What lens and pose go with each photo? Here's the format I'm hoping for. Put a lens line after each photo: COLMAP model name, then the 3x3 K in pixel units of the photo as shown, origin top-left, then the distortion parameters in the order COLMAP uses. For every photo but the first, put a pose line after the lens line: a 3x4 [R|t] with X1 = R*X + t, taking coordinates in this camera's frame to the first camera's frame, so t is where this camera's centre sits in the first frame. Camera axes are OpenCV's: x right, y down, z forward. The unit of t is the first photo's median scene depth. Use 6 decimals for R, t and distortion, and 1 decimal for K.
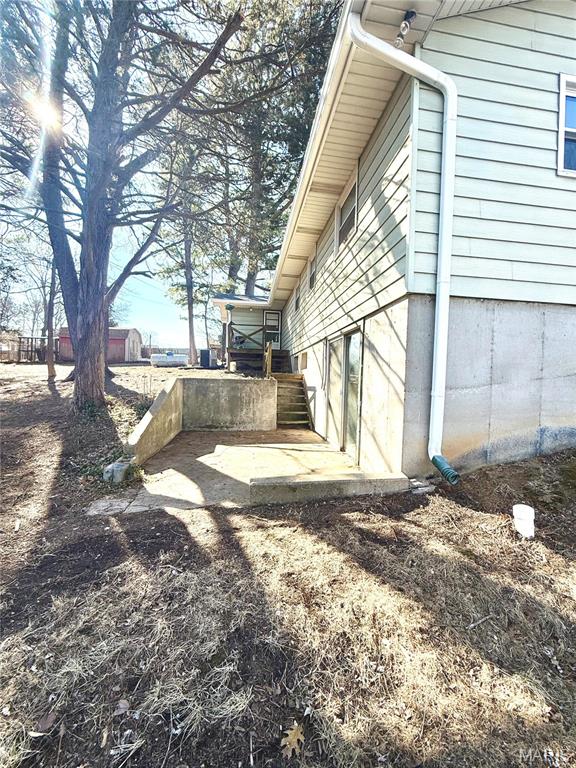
lens RADIAL K [[310.5, 0, 288.1], [0, 310.5, 383.5], [0, 0, 1]] dist [0.000616, 0.000115]
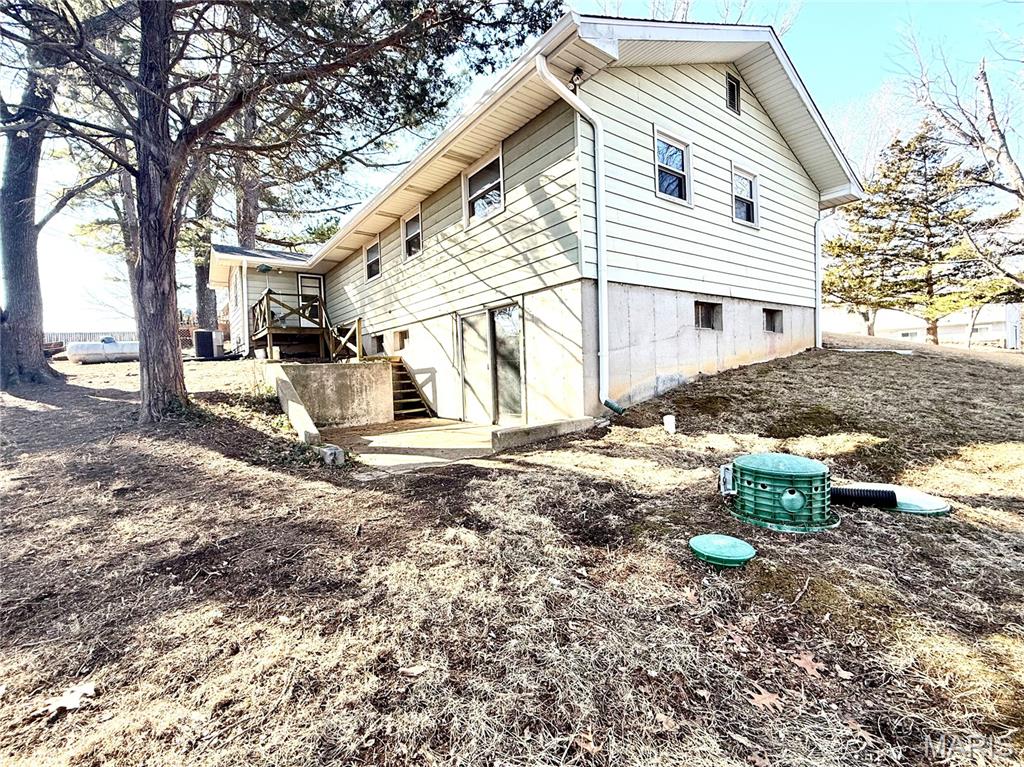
lens RADIAL K [[412.7, 0, 510.5], [0, 412.7, 381.3], [0, 0, 1]] dist [0.001425, 0.000037]
pose [[0.886889, -0.078225, 0.455311, -0.614239], [0.069072, 0.996935, 0.036735, 0.050226], [-0.456789, -0.001130, 0.889574, -0.351833]]
